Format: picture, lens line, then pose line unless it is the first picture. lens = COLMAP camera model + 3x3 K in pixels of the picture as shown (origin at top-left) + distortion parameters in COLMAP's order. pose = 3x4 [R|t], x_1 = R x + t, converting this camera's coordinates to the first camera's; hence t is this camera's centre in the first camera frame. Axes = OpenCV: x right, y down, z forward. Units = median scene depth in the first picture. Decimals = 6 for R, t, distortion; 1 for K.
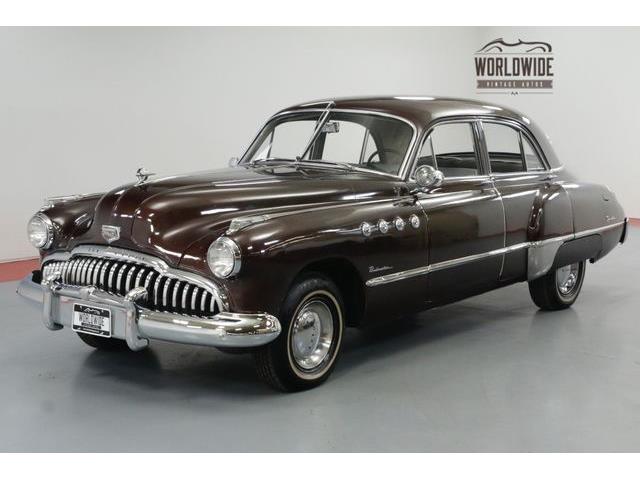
lens RADIAL K [[1073.4, 0, 316.3], [0, 1073.4, 242.1], [0, 0, 1]] dist [0.383583, 0.000000]
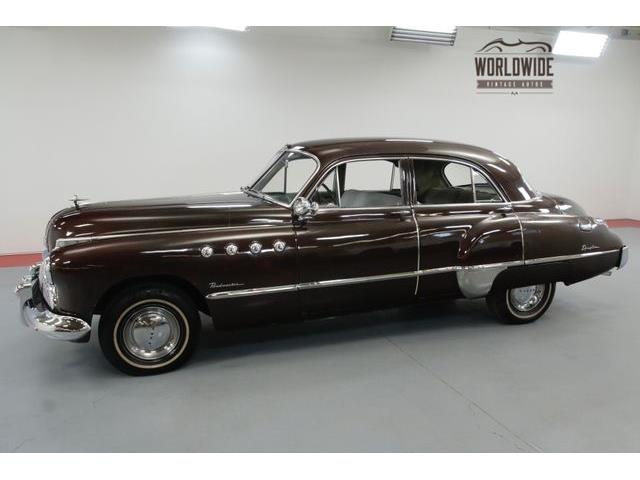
lens RADIAL K [[527.3, 0, 317.8], [0, 527.3, 240.6], [0, 0, 1]] dist [-0.007064, 0.032887]
pose [[0.838496, 0.081627, -0.538760, 0.380942], [-0.054592, 0.996326, 0.065988, -0.057281], [0.542167, -0.025918, 0.839871, 0.475671]]
